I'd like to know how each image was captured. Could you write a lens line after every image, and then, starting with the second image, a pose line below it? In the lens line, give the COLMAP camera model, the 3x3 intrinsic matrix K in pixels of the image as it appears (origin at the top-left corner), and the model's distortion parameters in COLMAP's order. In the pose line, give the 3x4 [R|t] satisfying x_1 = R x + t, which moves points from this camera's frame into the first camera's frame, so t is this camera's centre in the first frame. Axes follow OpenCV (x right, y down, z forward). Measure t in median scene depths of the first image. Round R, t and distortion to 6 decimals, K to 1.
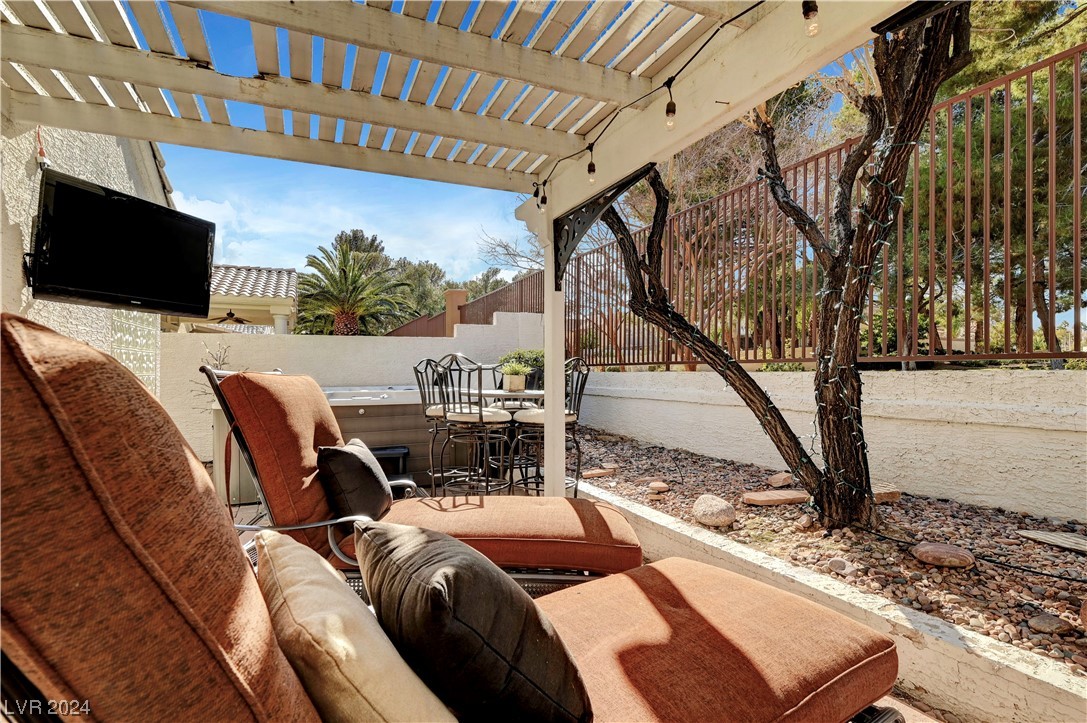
lens RADIAL K [[530.6, 0, 543.5], [0, 530.6, 361.5], [0, 0, 1]] dist [-0.000465, -0.000008]
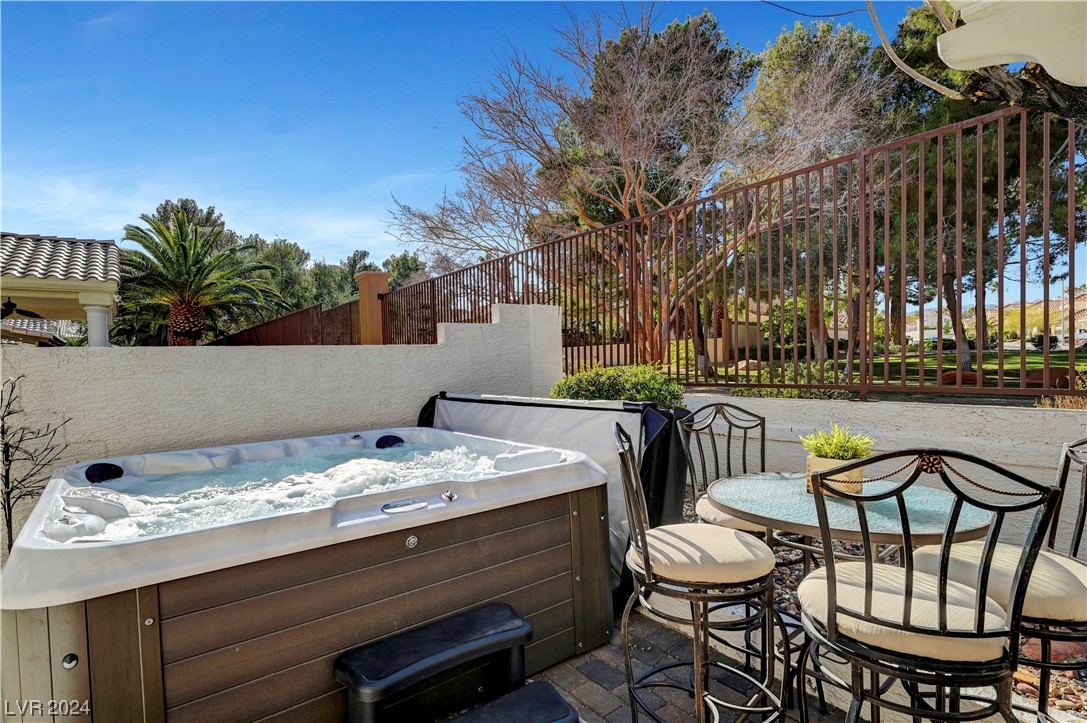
lens RADIAL K [[562.4, 0, 543.5], [0, 562.4, 361.5], [0, 0, 1]] dist [-0.000693, -0.000749]
pose [[0.973295, -0.022048, 0.228497, -0.056749], [0.019051, 0.999701, 0.015317, -0.009047], [-0.228767, -0.010555, 0.973424, 0.090400]]
